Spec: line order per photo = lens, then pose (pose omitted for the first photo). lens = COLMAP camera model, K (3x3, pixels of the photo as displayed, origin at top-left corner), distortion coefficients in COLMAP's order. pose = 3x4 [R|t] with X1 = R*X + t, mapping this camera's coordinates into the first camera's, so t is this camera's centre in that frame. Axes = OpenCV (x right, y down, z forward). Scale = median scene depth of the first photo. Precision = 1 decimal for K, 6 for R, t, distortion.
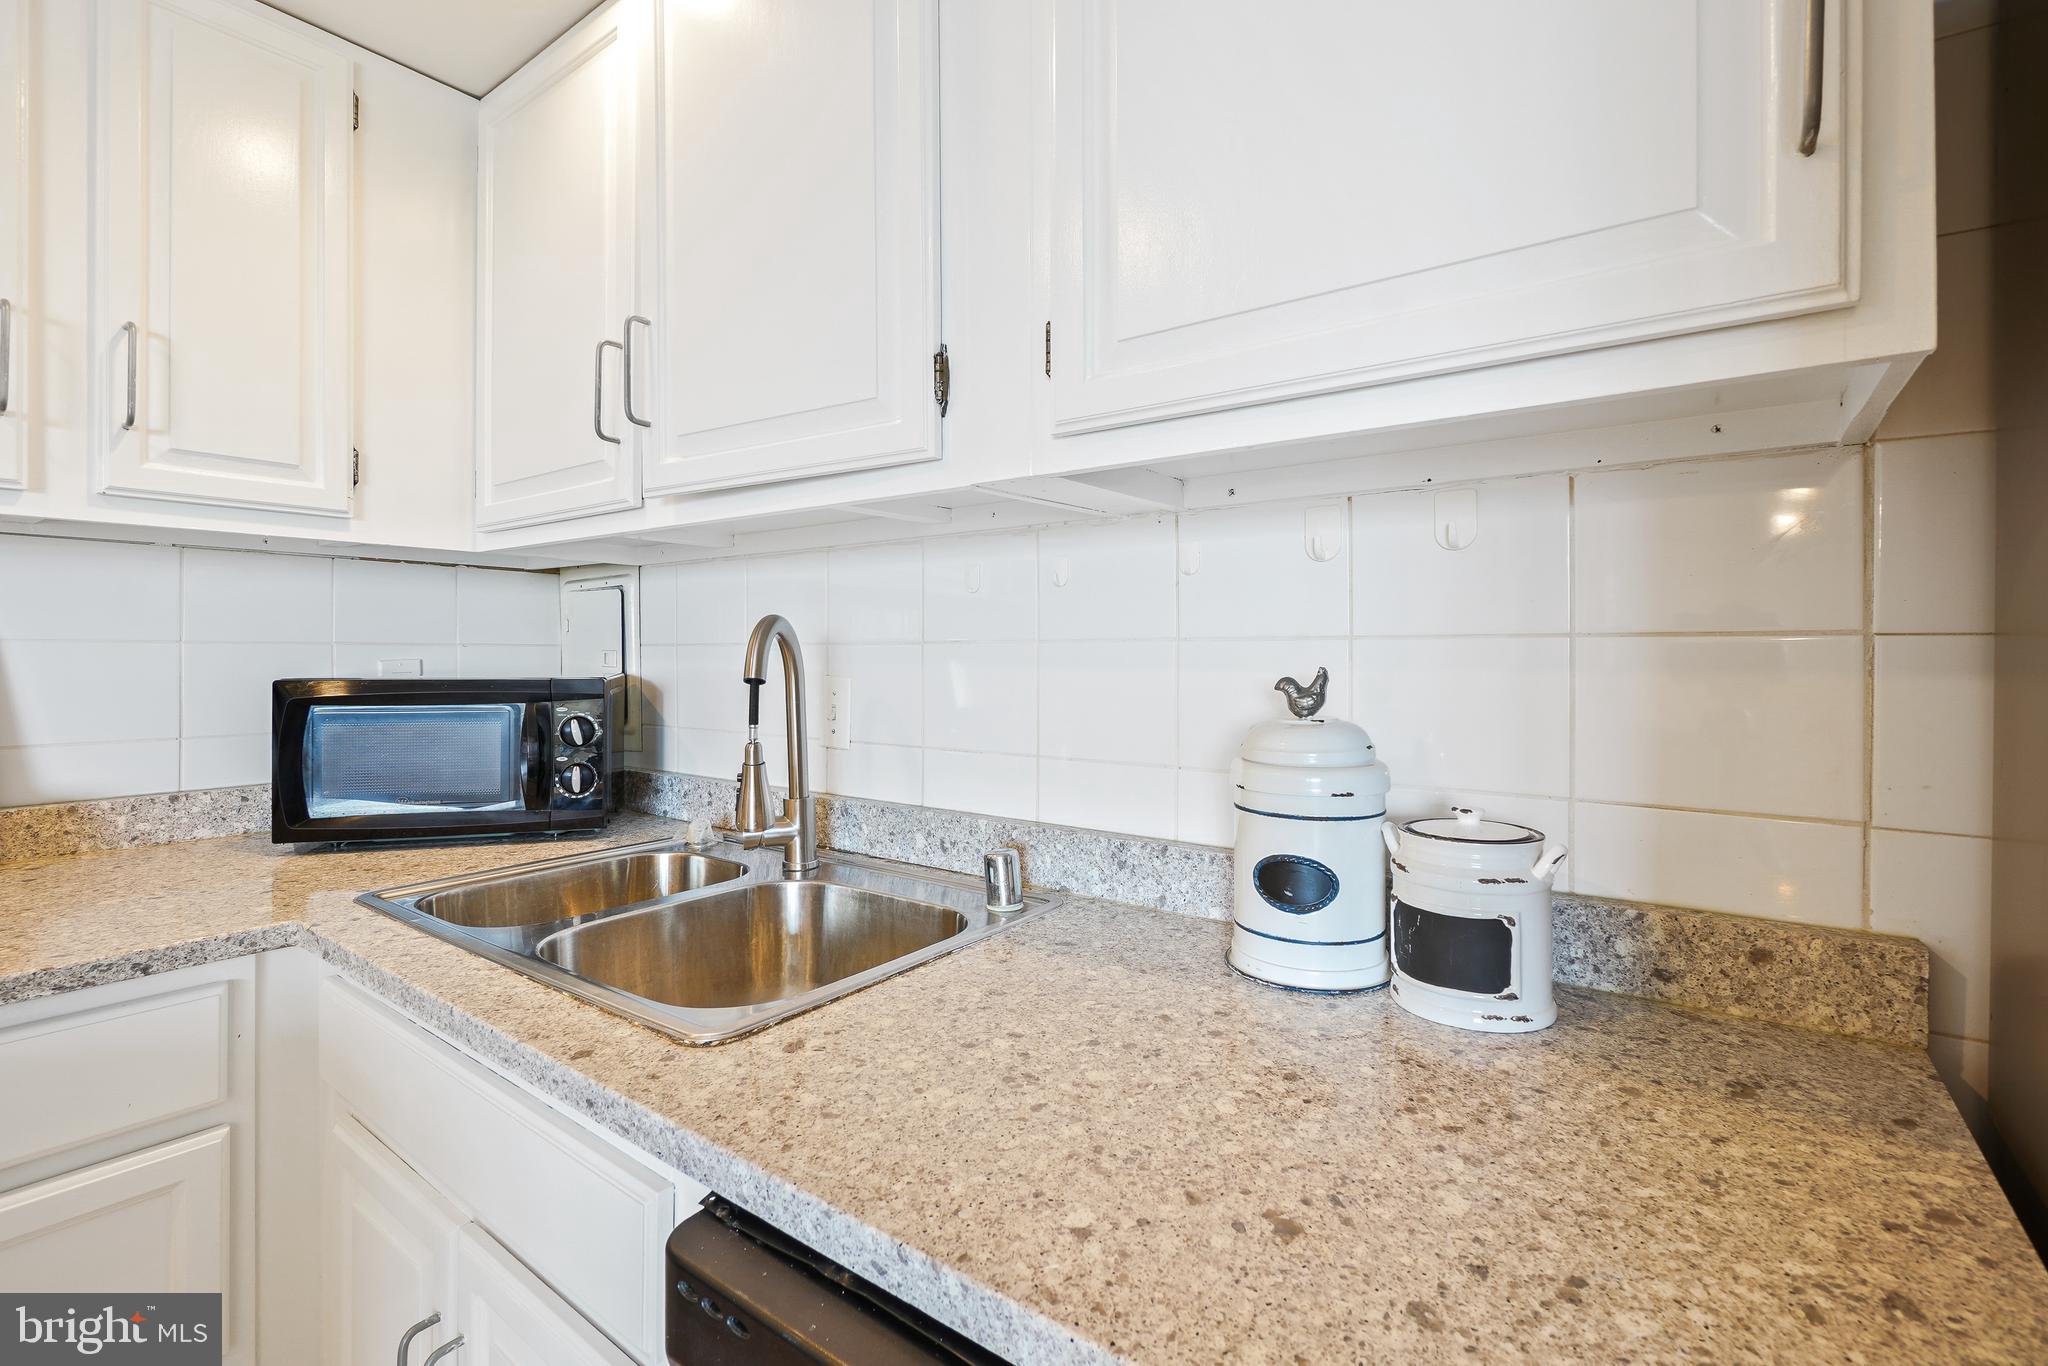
lens RADIAL K [[920.5, 0, 1021.7], [0, 920.5, 650.8], [0, 0, 1]] dist [-0.006426, -0.000853]
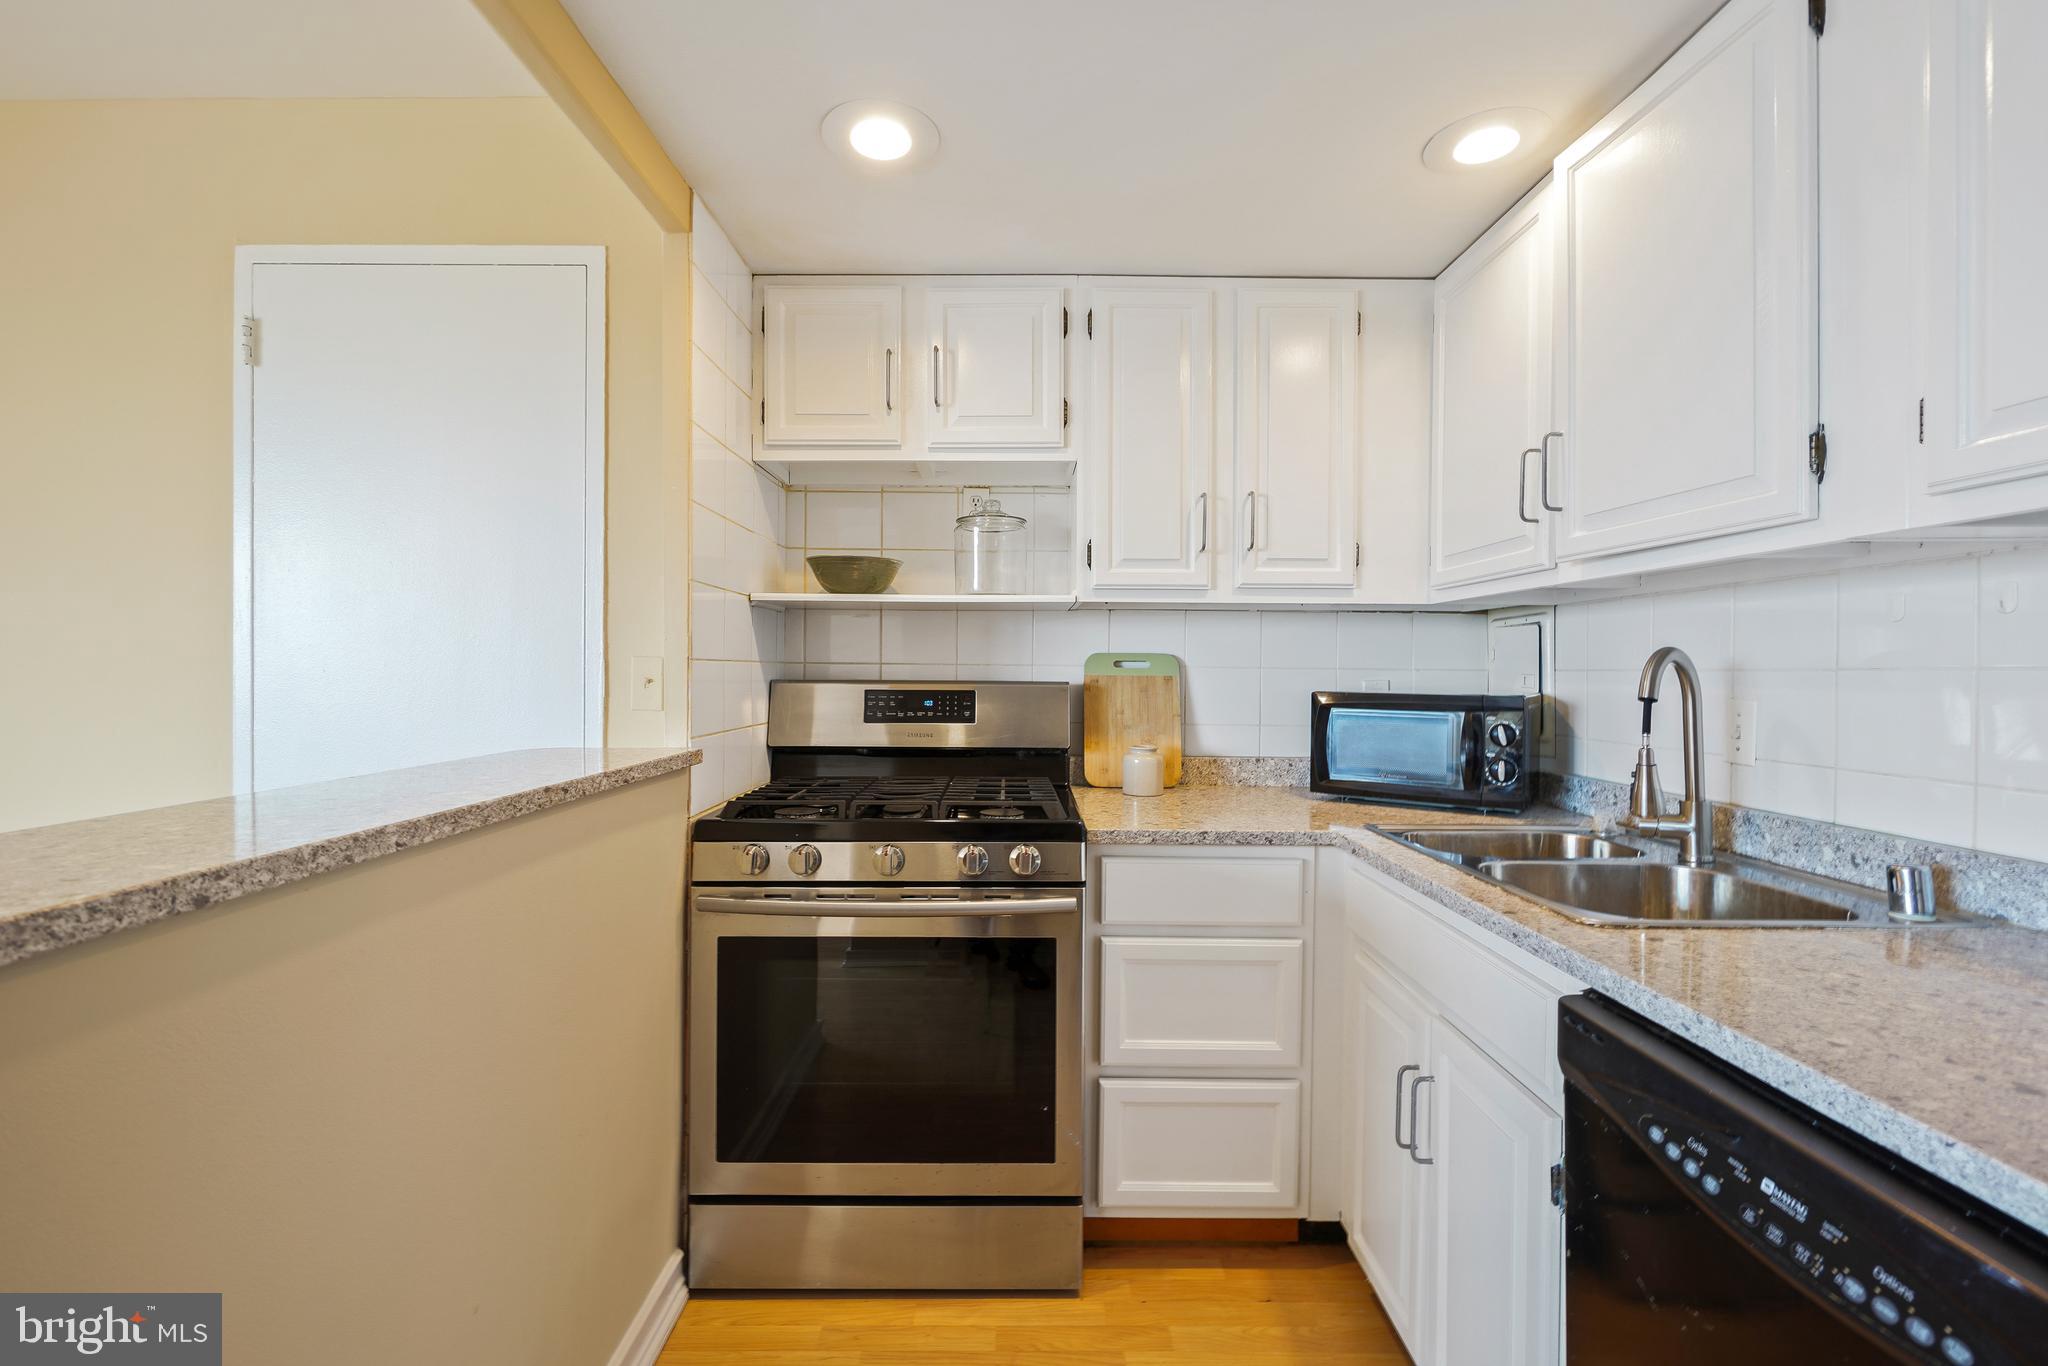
lens RADIAL K [[910.1, 0, 1017.5], [0, 910.1, 679.0], [0, 0, 1]] dist [-0.004572, -0.000926]
pose [[0.596013, 0.010684, -0.802904, 0.176619], [-0.006526, 0.999943, 0.008462, -0.000754], [0.802949, 0.000196, 0.596048, -0.400982]]
